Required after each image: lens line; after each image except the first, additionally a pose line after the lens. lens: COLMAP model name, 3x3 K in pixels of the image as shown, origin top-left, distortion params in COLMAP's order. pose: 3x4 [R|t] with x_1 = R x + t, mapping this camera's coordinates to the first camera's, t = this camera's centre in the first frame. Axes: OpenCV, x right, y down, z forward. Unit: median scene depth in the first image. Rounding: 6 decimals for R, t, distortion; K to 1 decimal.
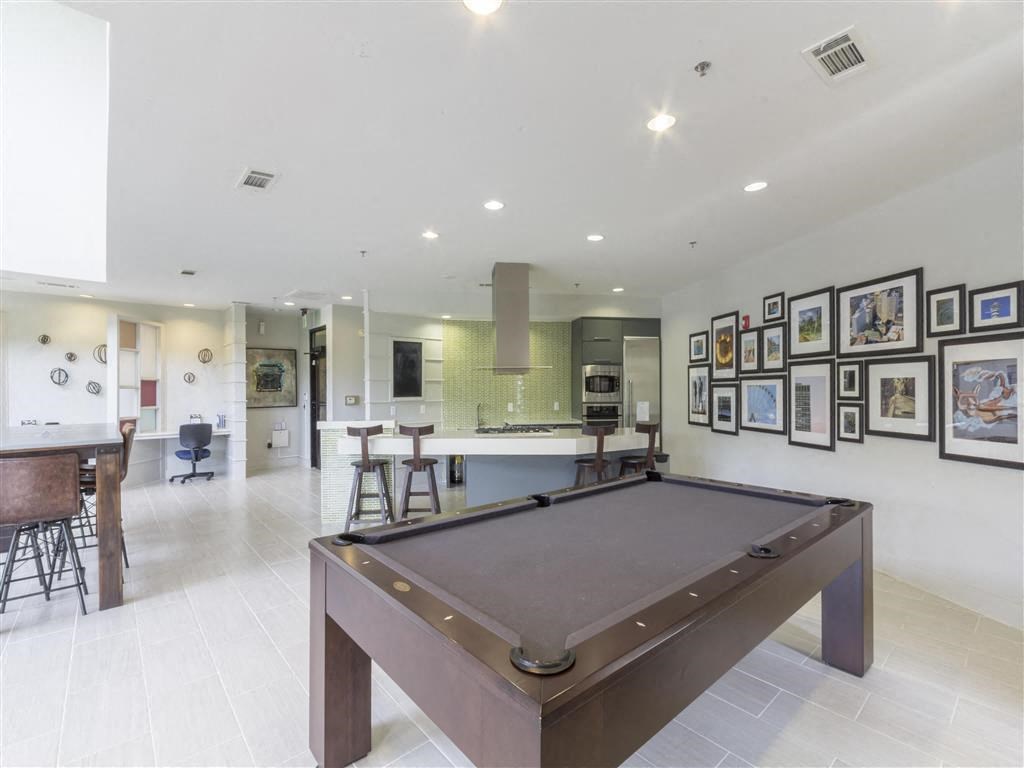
lens RADIAL K [[464.8, 0, 516.8], [0, 464.8, 389.6], [0, 0, 1]] dist [0.005336, -0.001307]
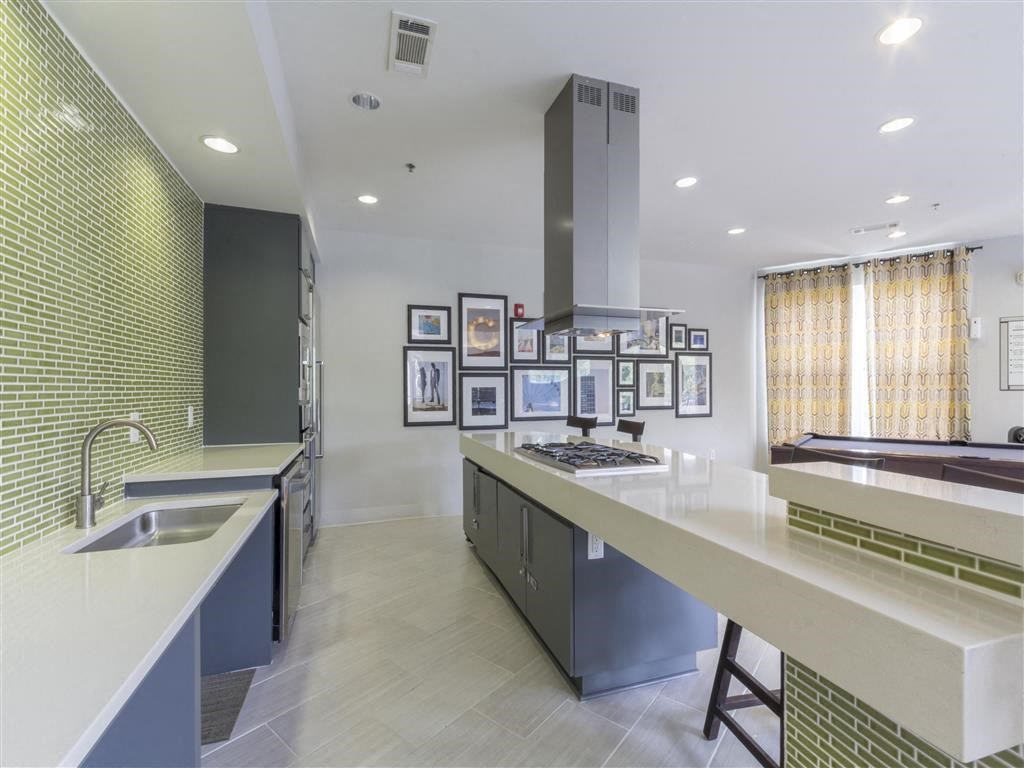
lens RADIAL K [[464.8, 0, 516.8], [0, 464.8, 389.6], [0, 0, 1]] dist [0.005336, -0.001307]
pose [[-0.161973, 0.005810, 0.986778, -0.483954], [0.007519, 0.999961, -0.004653, 0.026540], [-0.986767, 0.006666, -0.162010, 1.201197]]
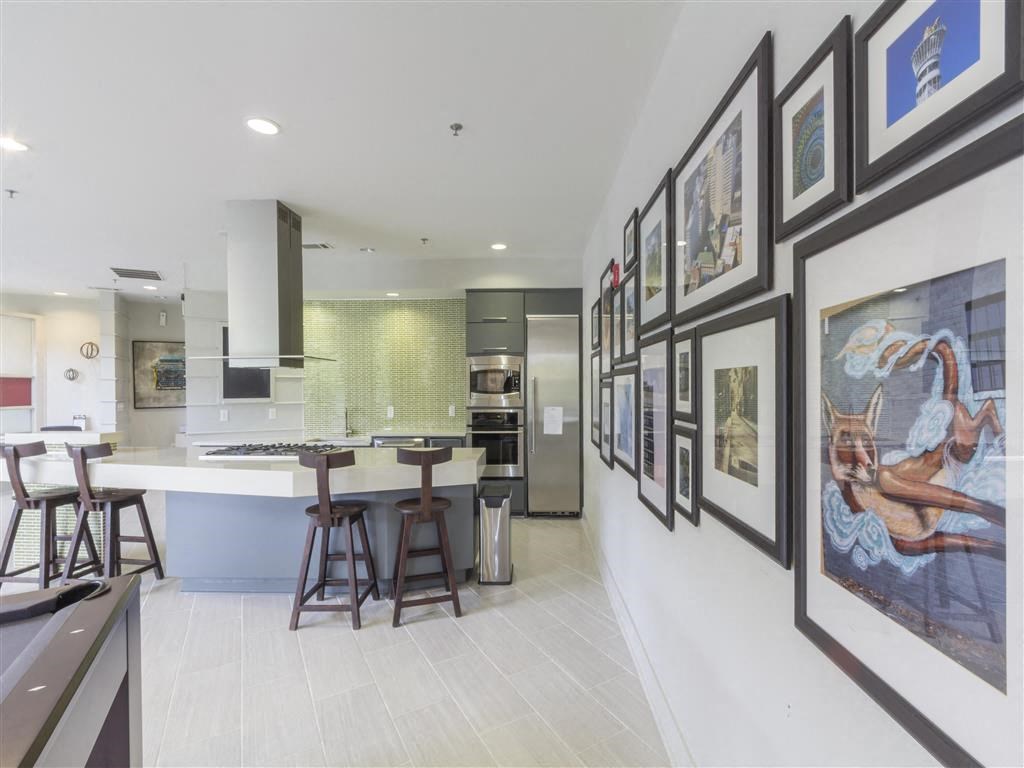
lens RADIAL K [[464.8, 0, 516.8], [0, 464.8, 389.6], [0, 0, 1]] dist [0.005336, -0.001307]
pose [[0.981995, 0.003984, -0.188866, 0.495106], [-0.002758, 0.999973, 0.006754, -0.007199], [0.188888, -0.006111, 0.981980, 0.419227]]
